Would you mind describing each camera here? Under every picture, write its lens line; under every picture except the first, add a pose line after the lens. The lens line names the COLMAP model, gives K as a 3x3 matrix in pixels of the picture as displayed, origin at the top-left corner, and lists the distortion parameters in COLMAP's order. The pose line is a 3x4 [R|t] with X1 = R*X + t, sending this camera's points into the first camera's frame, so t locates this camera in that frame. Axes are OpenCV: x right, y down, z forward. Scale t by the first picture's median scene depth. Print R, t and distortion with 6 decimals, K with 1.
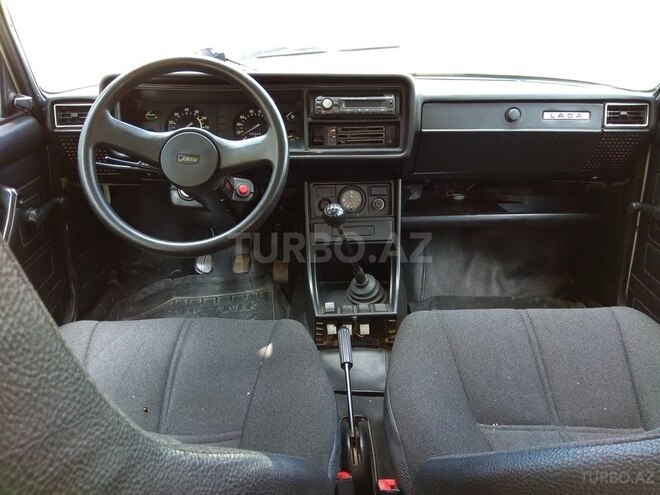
lens RADIAL K [[506.1, 0, 330.0], [0, 506.1, 247.5], [0, 0, 1]] dist [0.082344, -0.138833]
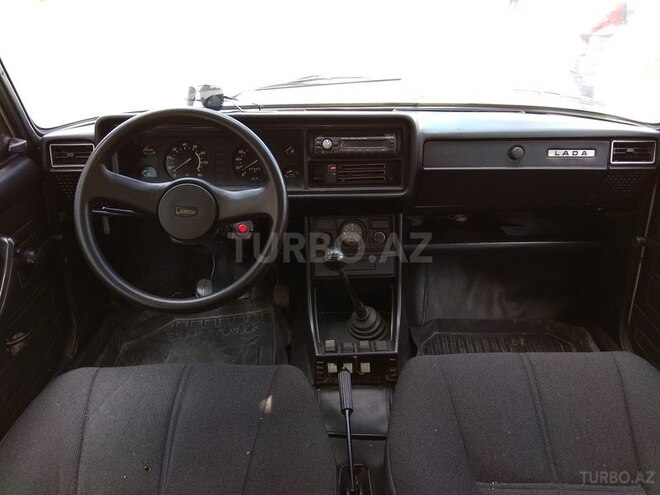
lens RADIAL K [[506.1, 0, 330.0], [0, 506.1, 247.5], [0, 0, 1]] dist [0.082344, -0.138833]
pose [[0.999986, -0.001137, -0.005082, 0.004519], [0.001336, 0.999228, 0.039268, -0.116637], [0.005033, -0.039274, 0.999216, 0.011288]]
